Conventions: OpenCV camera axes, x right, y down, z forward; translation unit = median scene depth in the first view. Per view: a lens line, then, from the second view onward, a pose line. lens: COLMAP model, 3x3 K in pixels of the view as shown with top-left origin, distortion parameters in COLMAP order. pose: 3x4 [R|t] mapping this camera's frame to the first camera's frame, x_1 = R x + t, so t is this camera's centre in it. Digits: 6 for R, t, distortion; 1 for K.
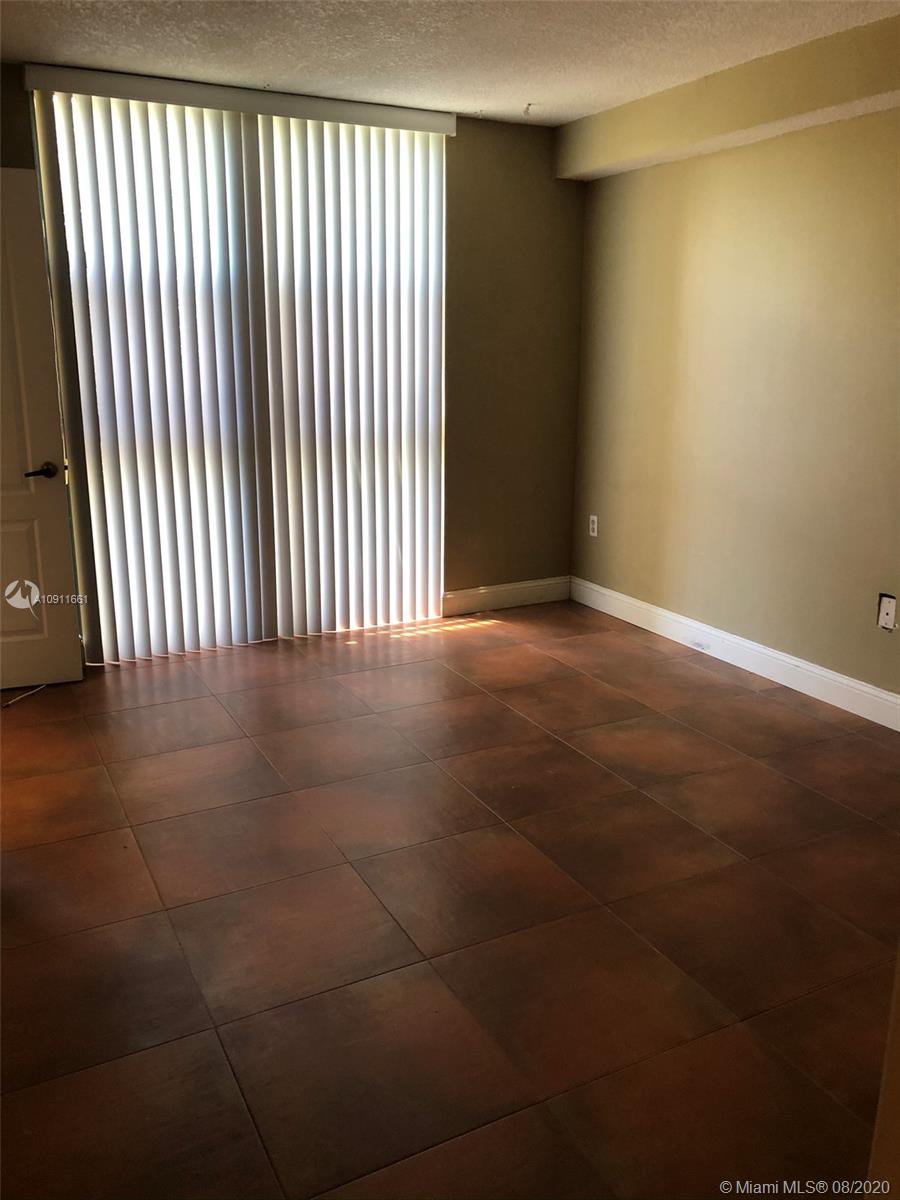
lens RADIAL K [[985.4, 0, 455.1], [0, 985.4, 601.7], [0, 0, 1]] dist [0.034281, -0.035499]
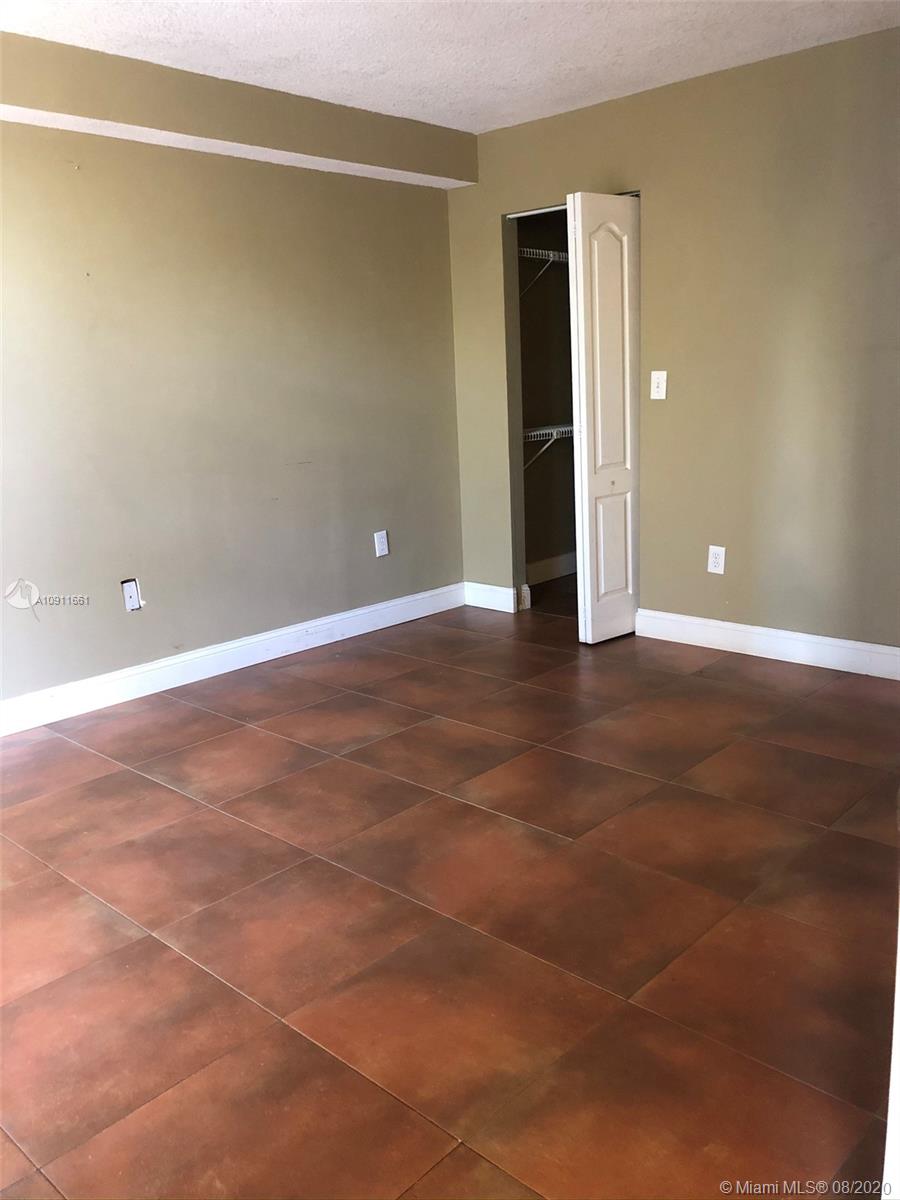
lens RADIAL K [[985.4, 0, 452.9], [0, 985.4, 602.9], [0, 0, 1]] dist [0.034281, -0.035499]
pose [[-0.321899, -0.212294, 0.922666, -0.635584], [0.285023, 0.907598, 0.308266, -0.199850], [-0.902853, 0.362211, -0.231647, 0.857332]]
